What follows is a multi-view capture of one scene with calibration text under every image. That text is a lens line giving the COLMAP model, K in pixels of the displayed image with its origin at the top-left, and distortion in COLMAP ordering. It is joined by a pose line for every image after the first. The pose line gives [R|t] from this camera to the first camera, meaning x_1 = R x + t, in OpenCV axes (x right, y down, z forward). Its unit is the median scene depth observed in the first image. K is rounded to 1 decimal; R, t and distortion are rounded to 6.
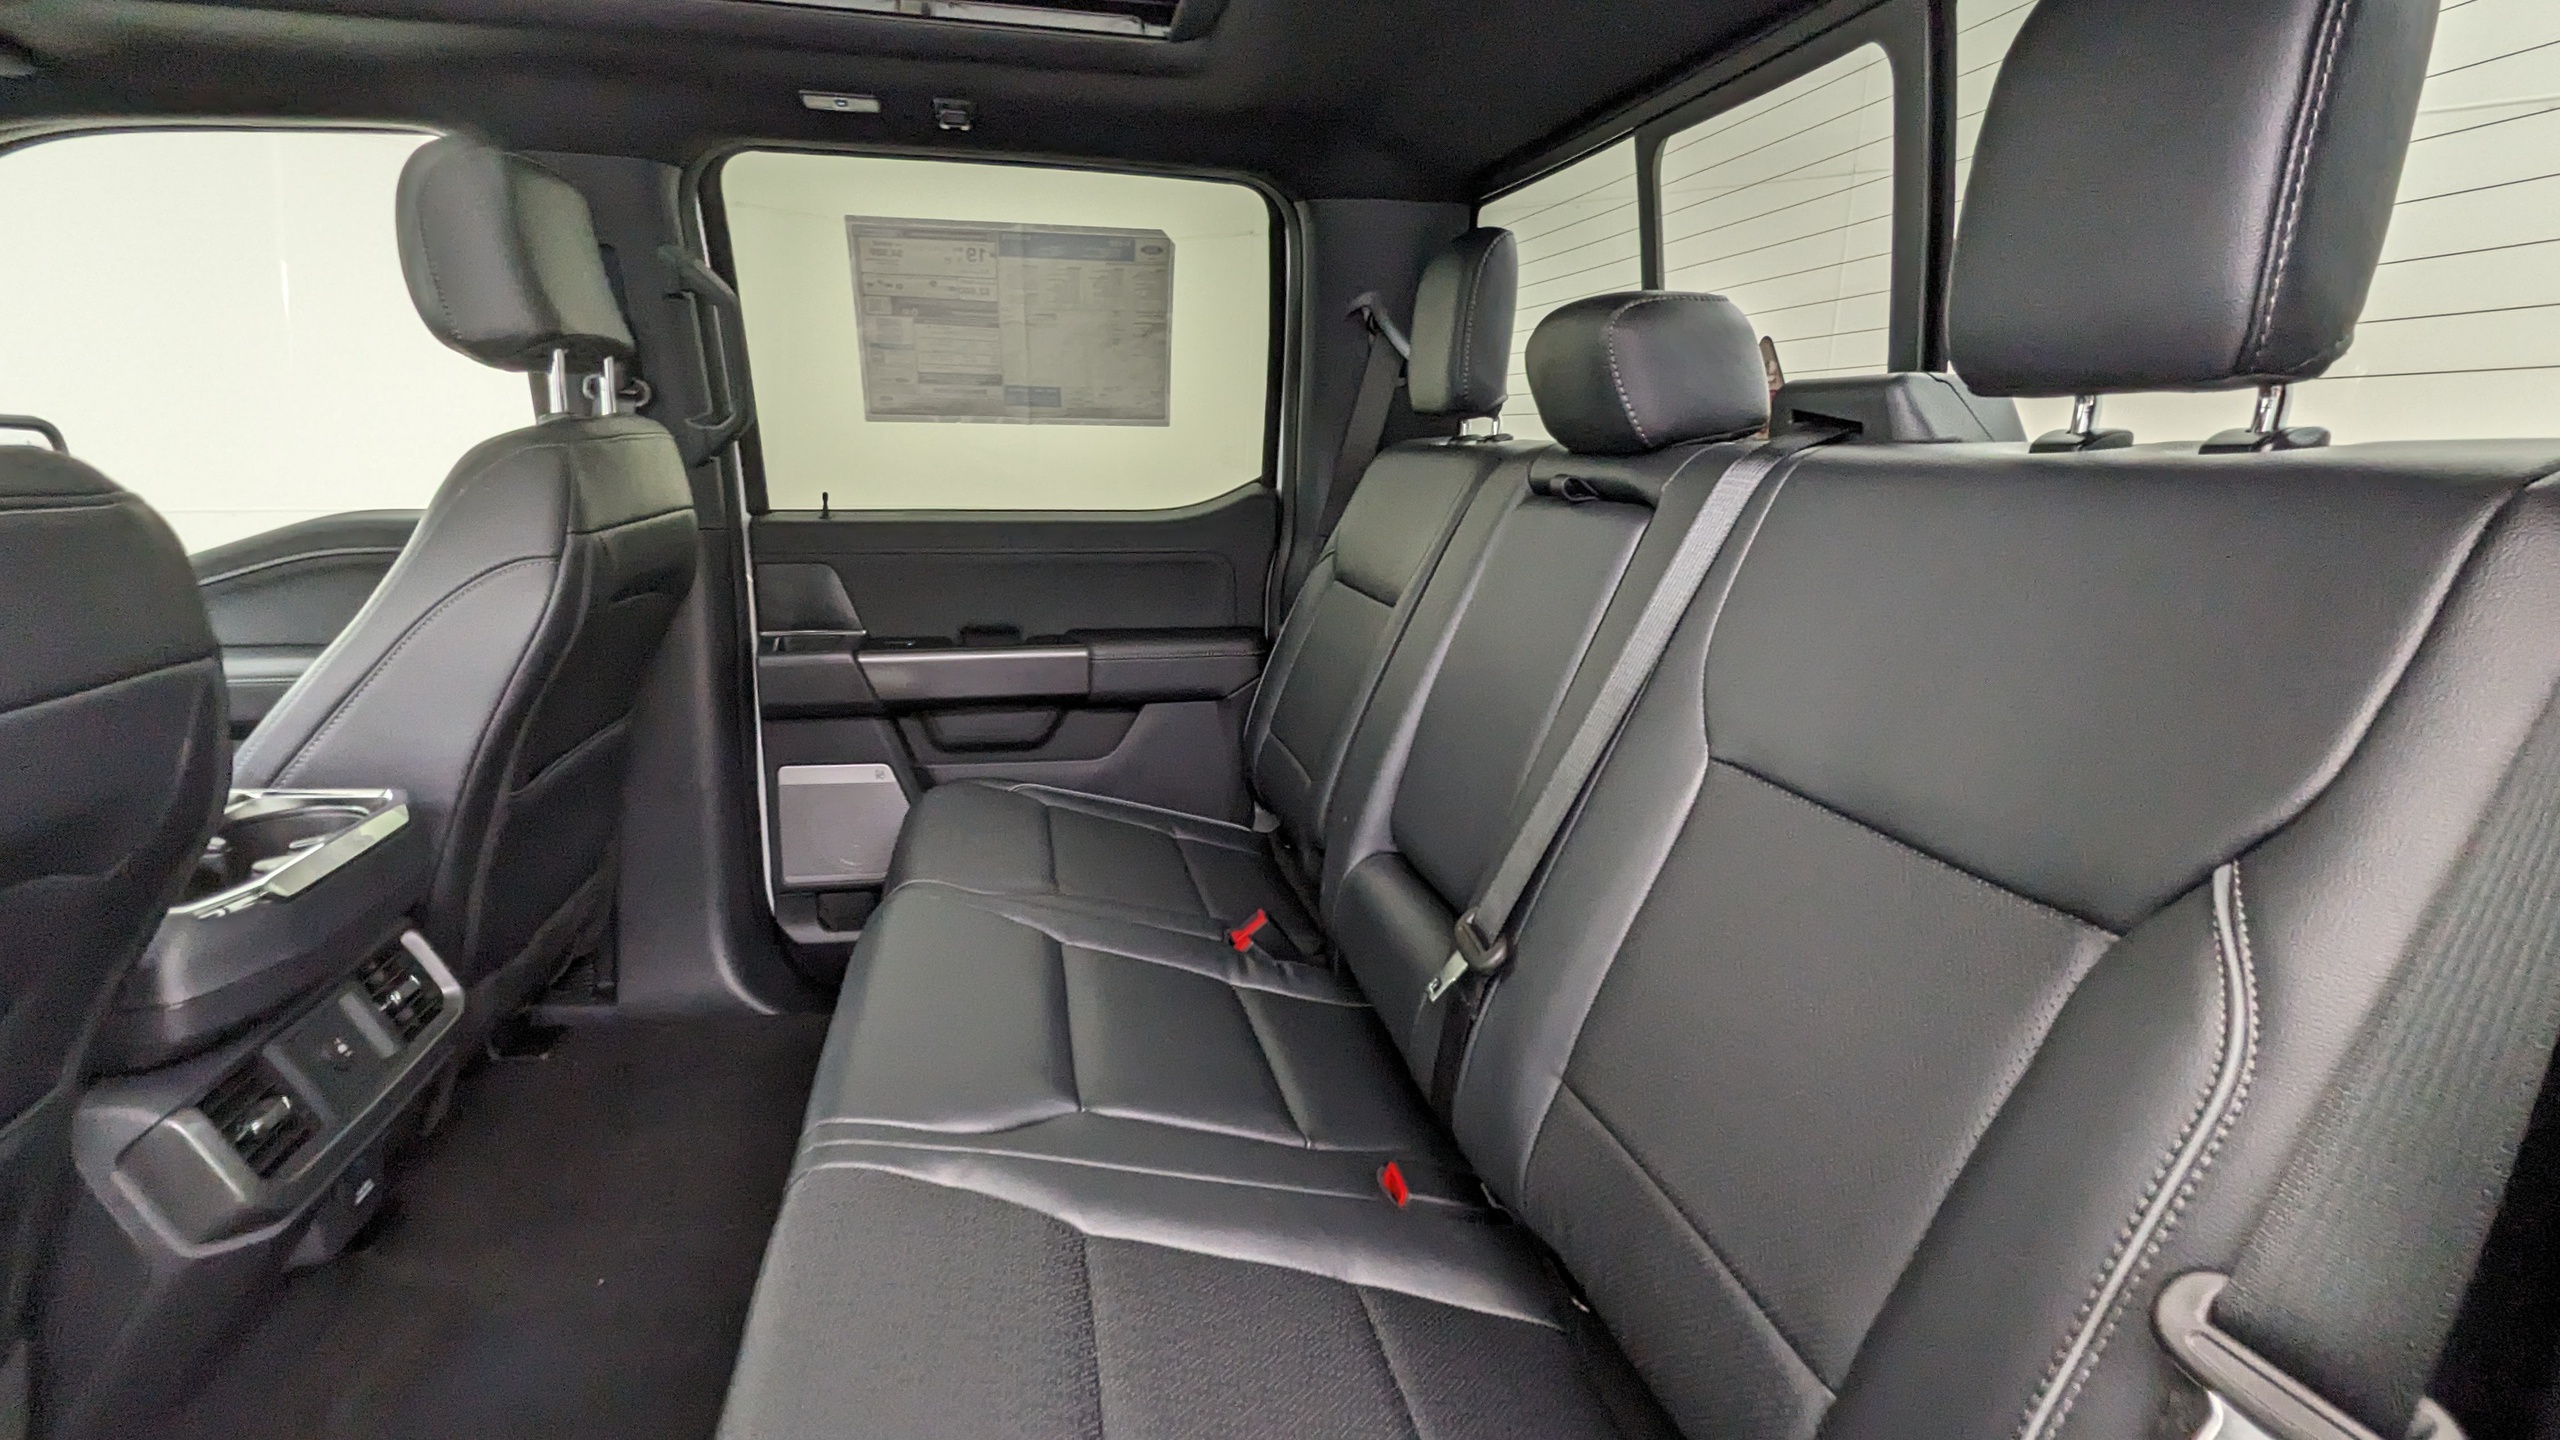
lens RADIAL K [[1238.9, 0, 1279.6], [0, 1238.9, 733.9], [0, 0, 1]] dist [0.002072, -0.000461]
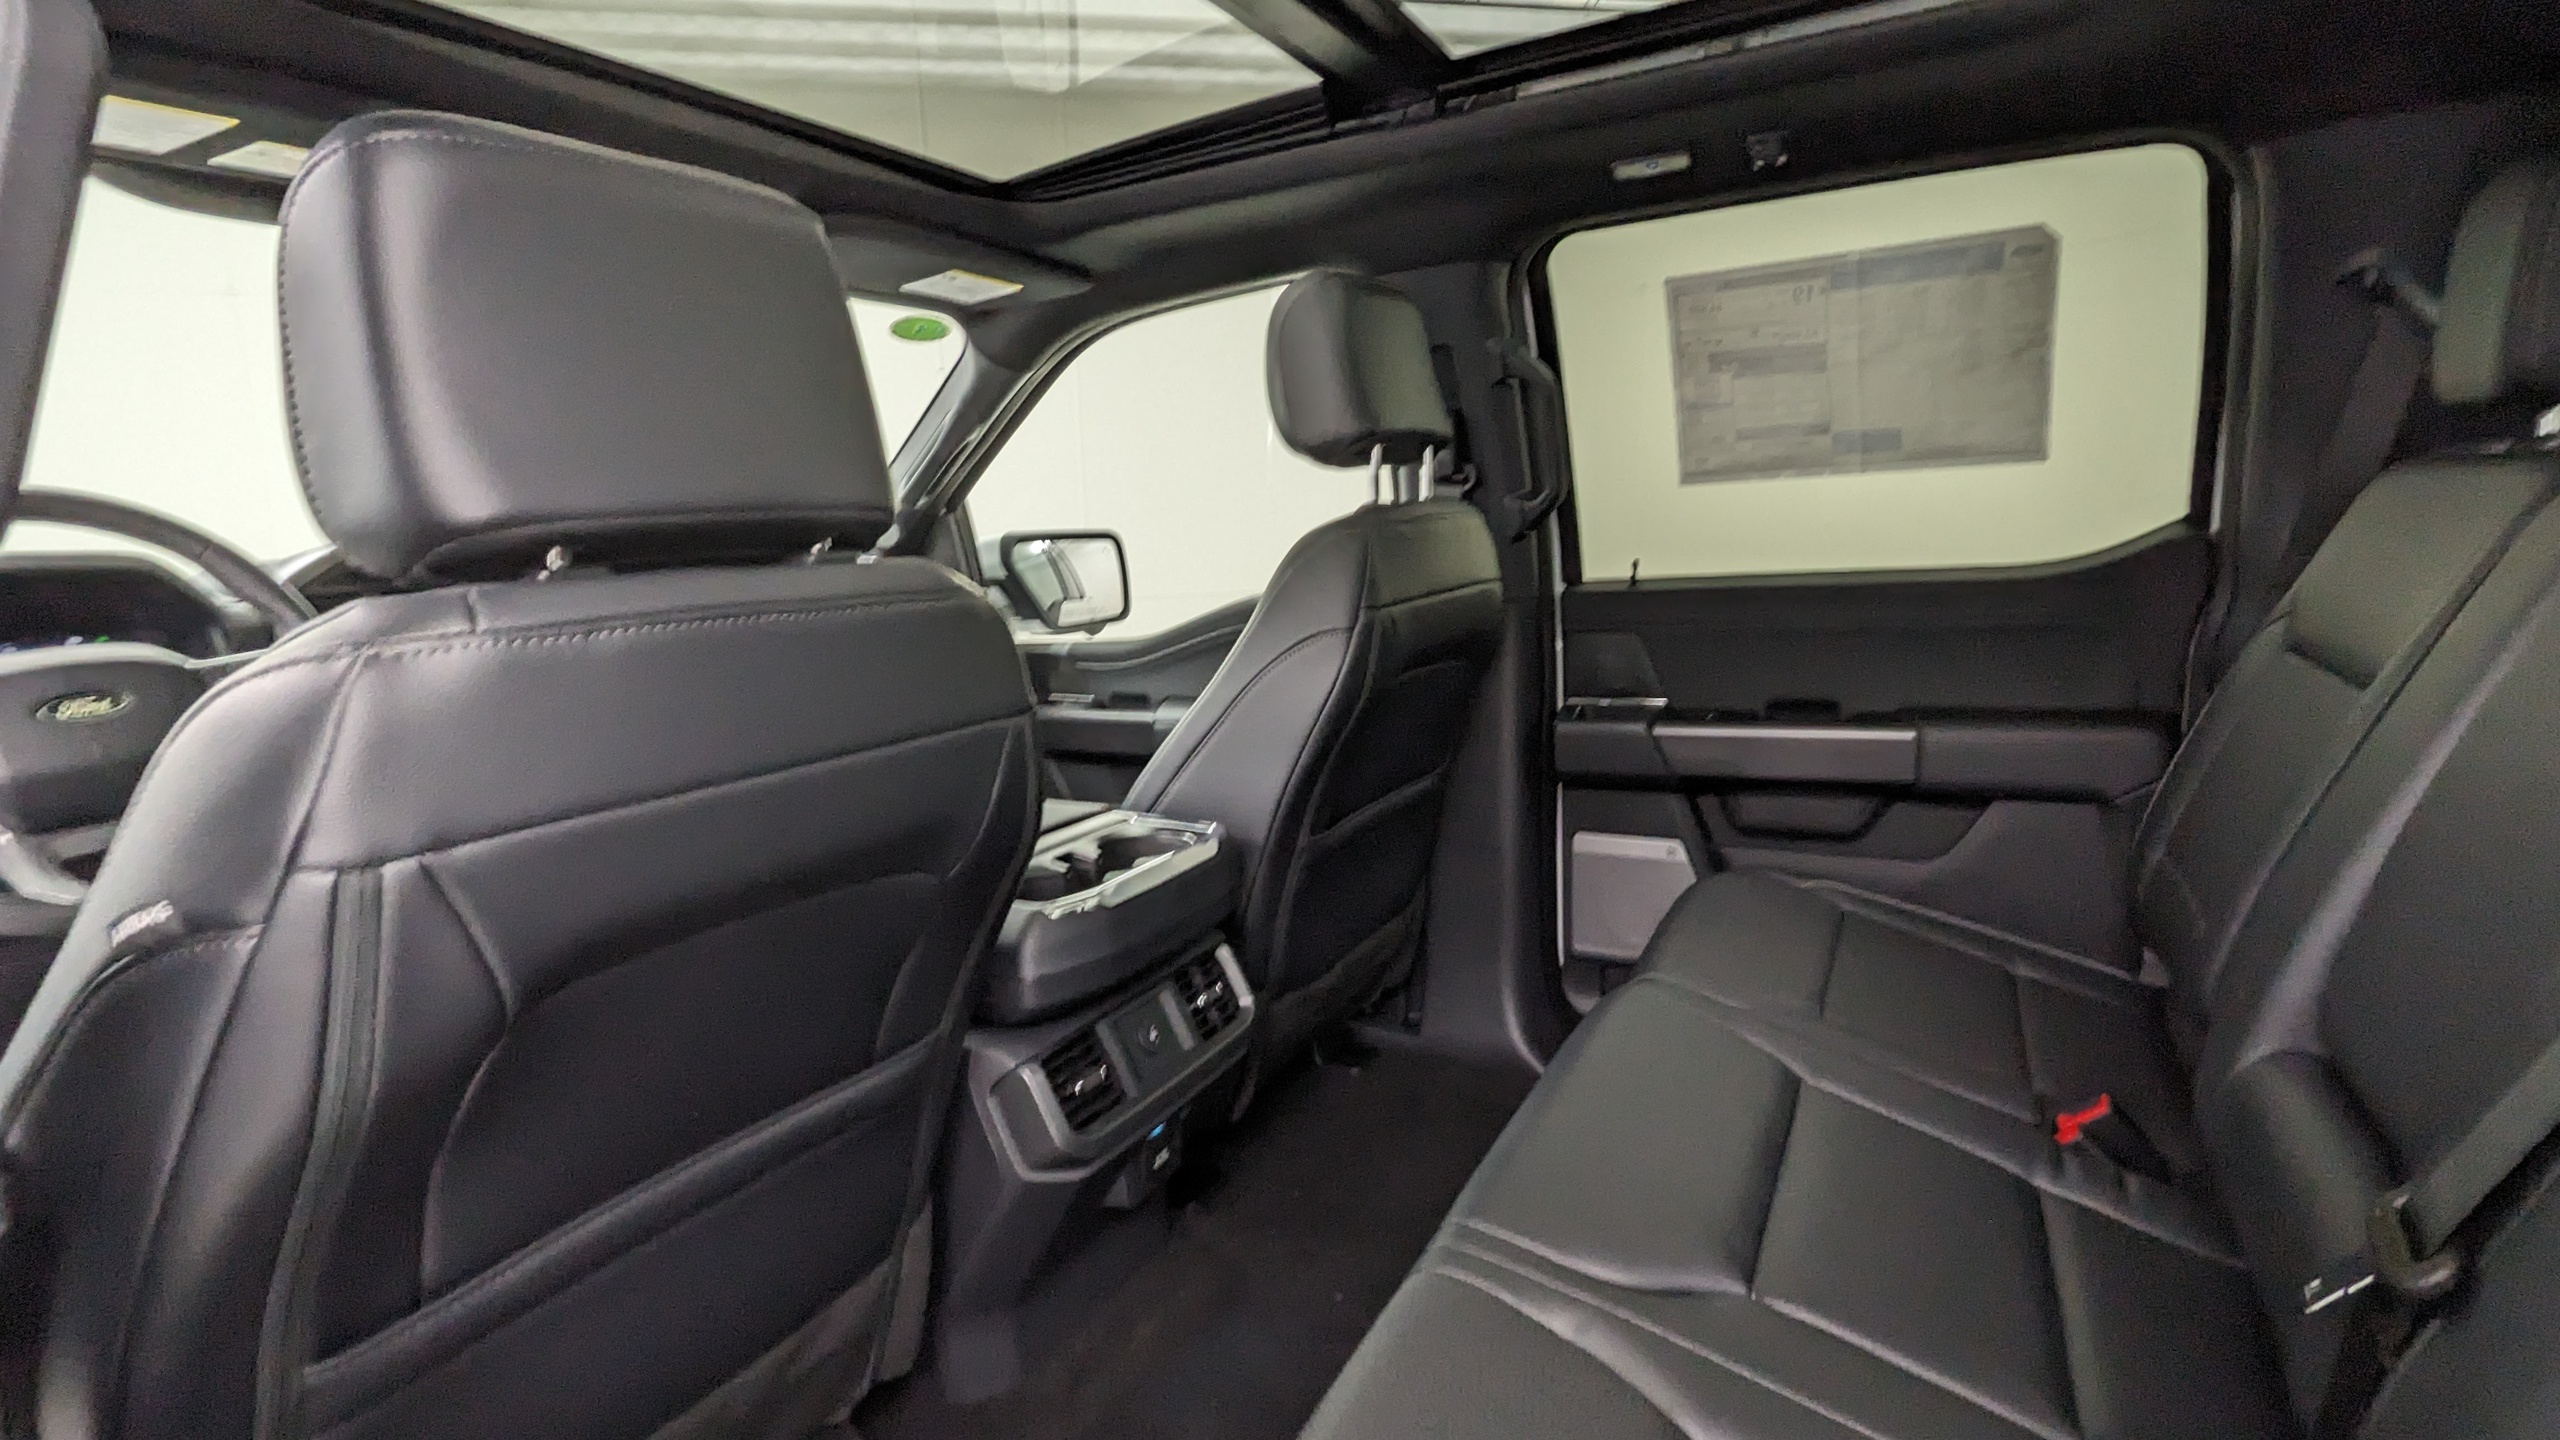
lens RADIAL K [[1238.9, 0, 1285.3], [0, 1238.9, 725.1], [0, 0, 1]] dist [0.002072, -0.000461]
pose [[0.762784, 0.042984, -0.645224, 0.076414], [-0.080119, 0.996382, -0.028339, -0.016941], [0.641671, 0.073311, 0.763468, 0.093453]]
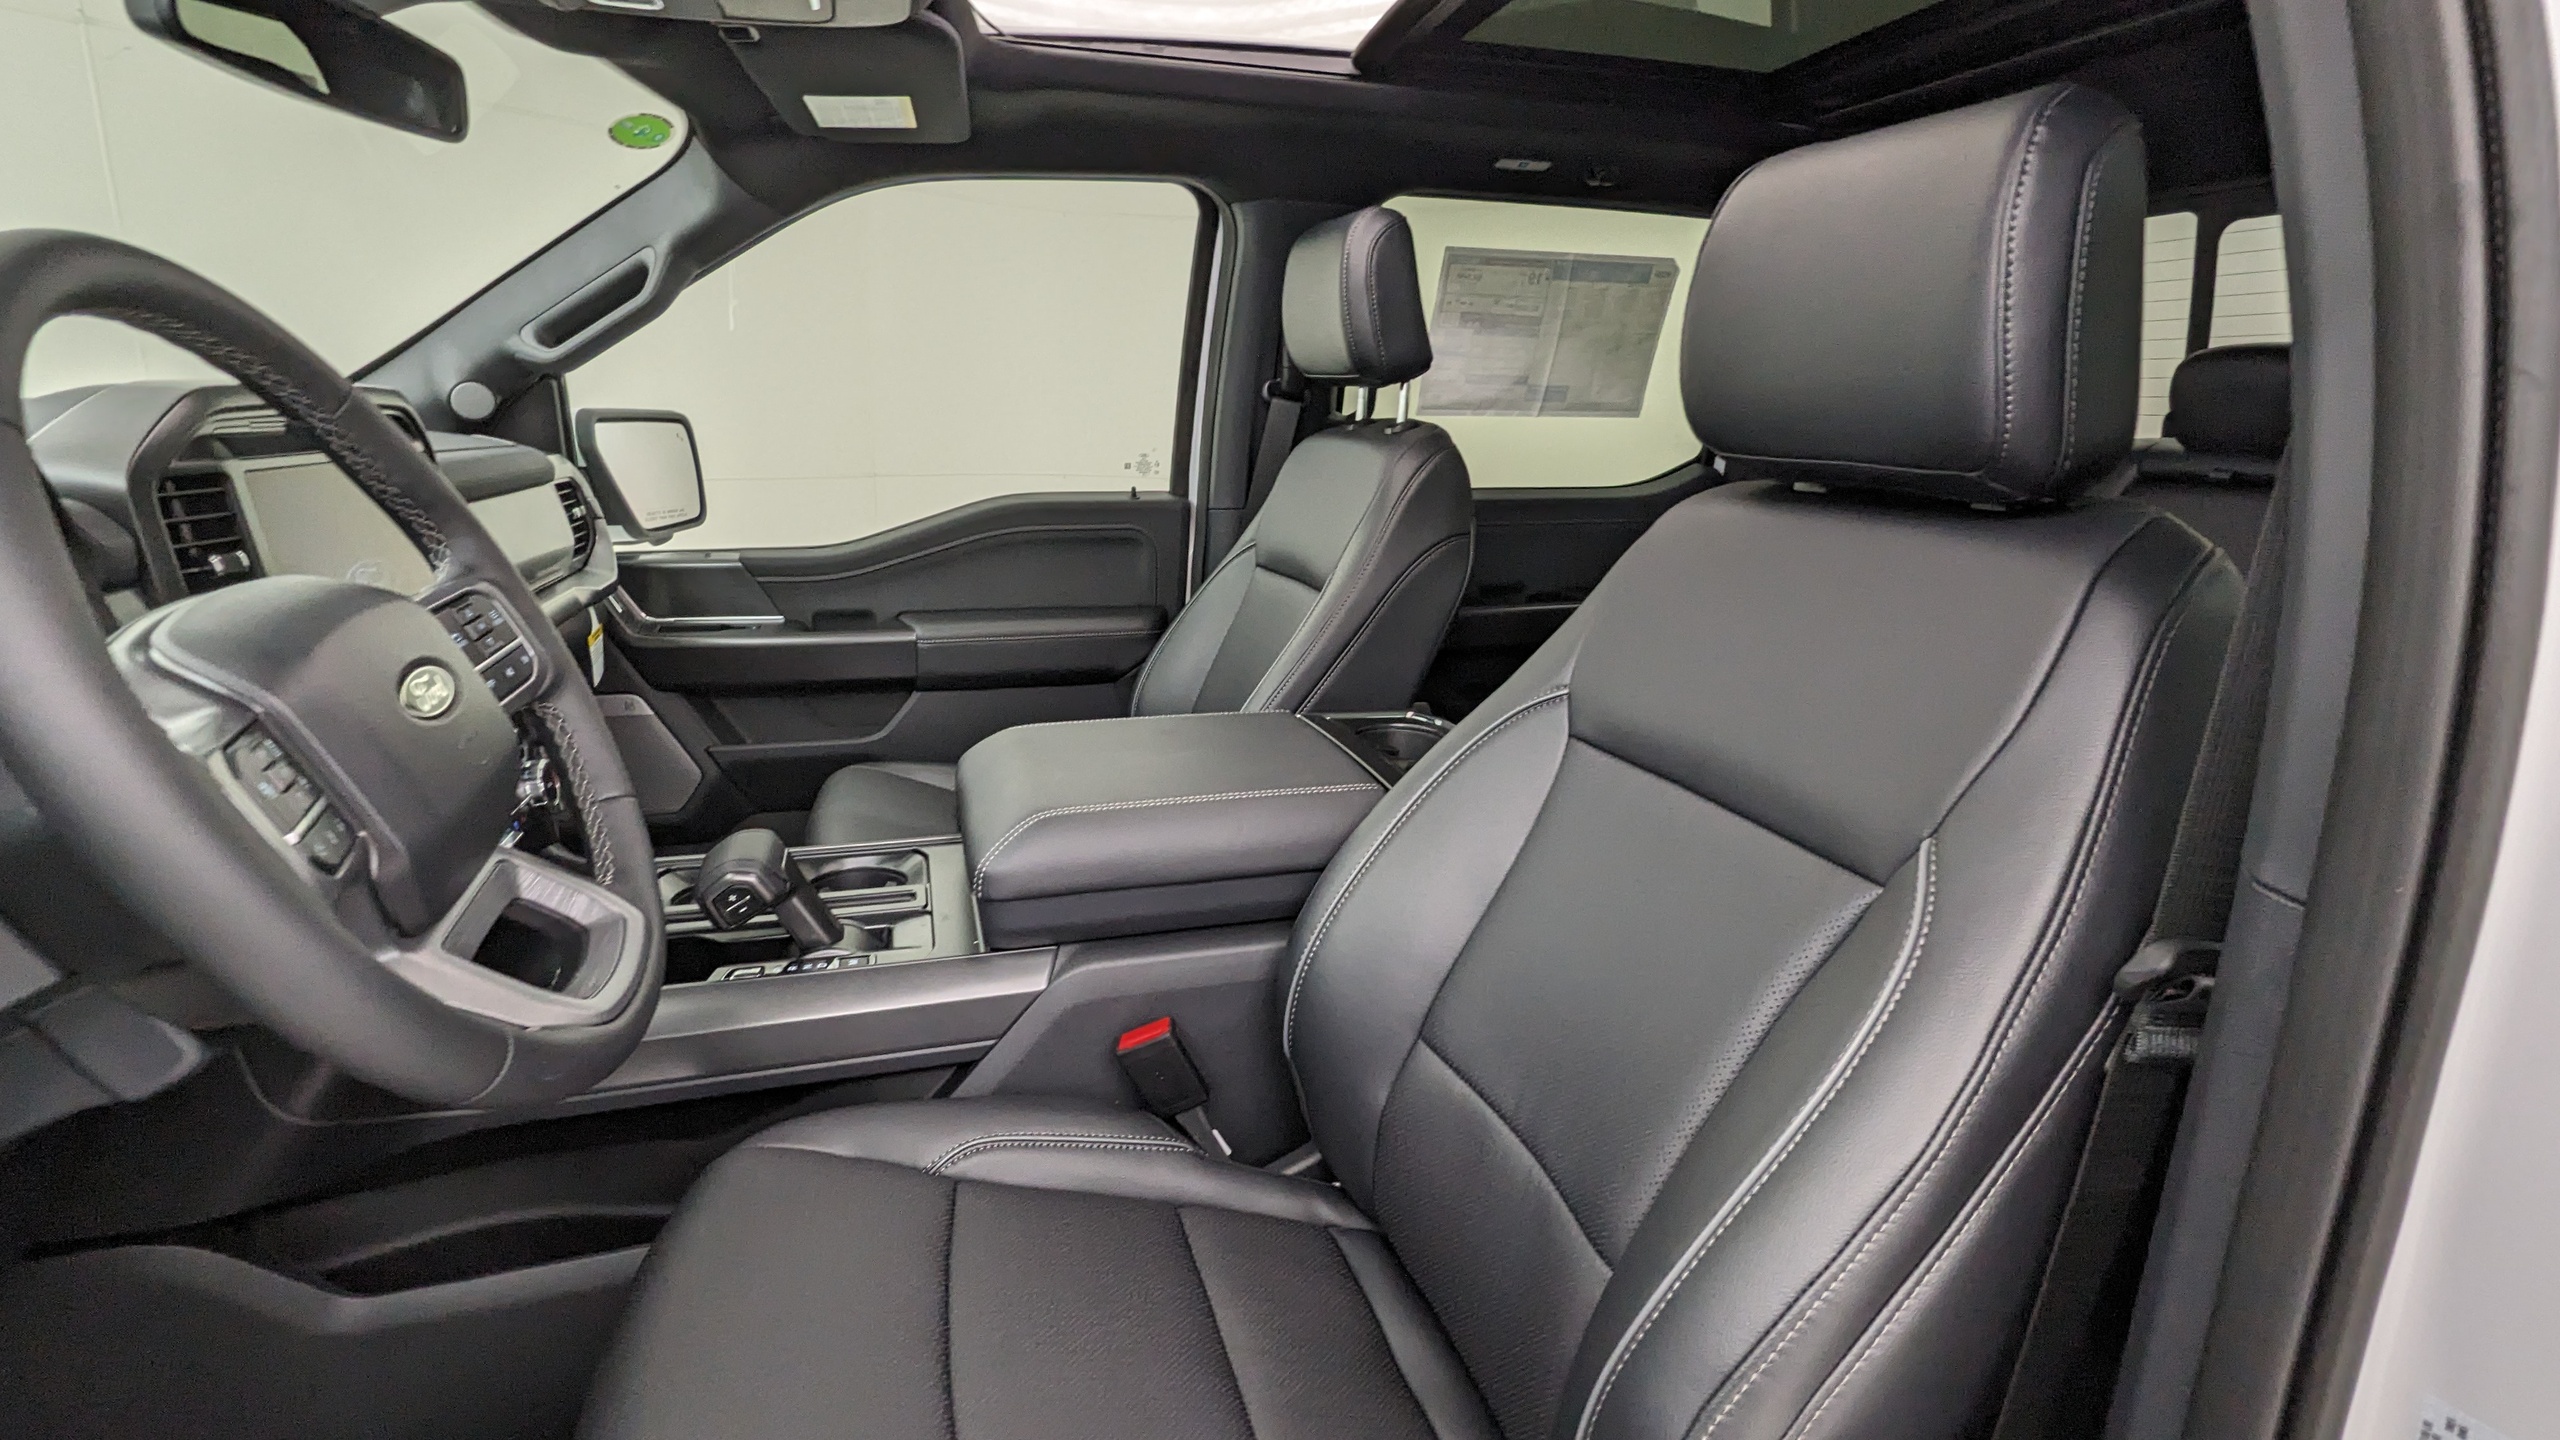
lens RADIAL K [[1238.9, 0, 1279.7], [0, 1238.9, 720.1], [0, 0, 1]] dist [0.002072, -0.000461]
pose [[0.994553, -0.029010, 0.100116, -0.719287], [0.028325, 0.999565, 0.008257, 0.035035], [-0.100312, -0.005376, 0.994942, -0.217674]]
